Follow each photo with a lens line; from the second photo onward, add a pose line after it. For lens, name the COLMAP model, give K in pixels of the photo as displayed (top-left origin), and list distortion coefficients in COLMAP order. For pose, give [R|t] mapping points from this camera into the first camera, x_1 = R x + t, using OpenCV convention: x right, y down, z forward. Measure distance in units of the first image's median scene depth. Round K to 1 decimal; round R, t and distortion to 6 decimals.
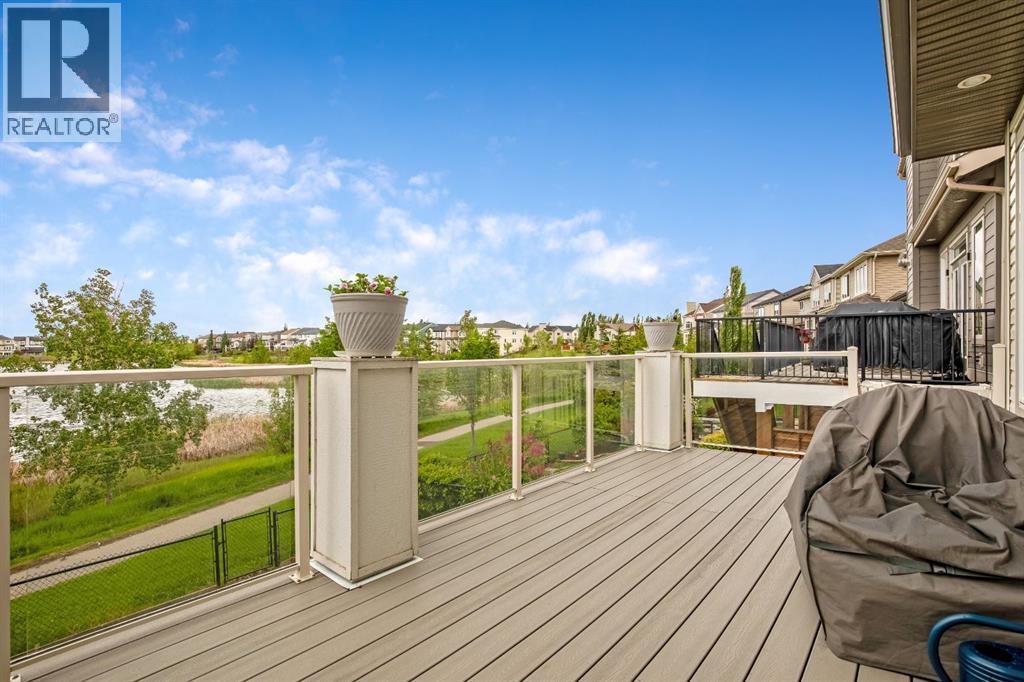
lens RADIAL K [[480.2, 0, 509.1], [0, 480.2, 347.8], [0, 0, 1]] dist [-0.035260, 0.004153]
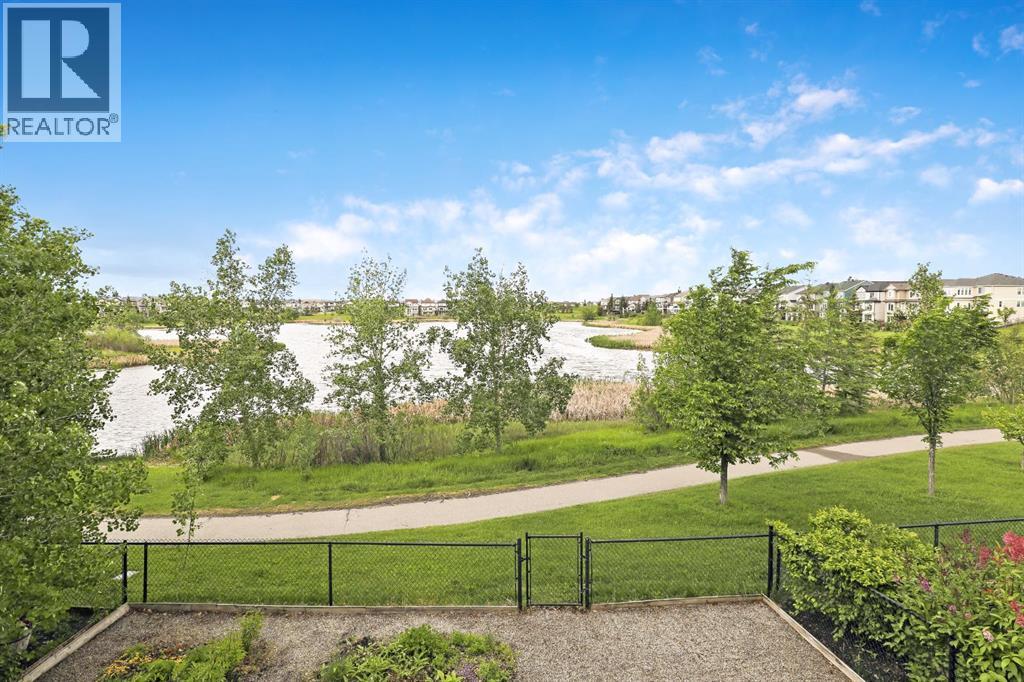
lens RADIAL K [[480.2, 0, 476.5], [0, 480.2, 323.7], [0, 0, 1]] dist [-0.035260, 0.004153]
pose [[0.659585, 0.033188, -0.750897, -0.021086], [-0.009863, 0.999321, 0.035504, -0.018169], [0.751565, -0.016012, 0.659465, 0.193569]]
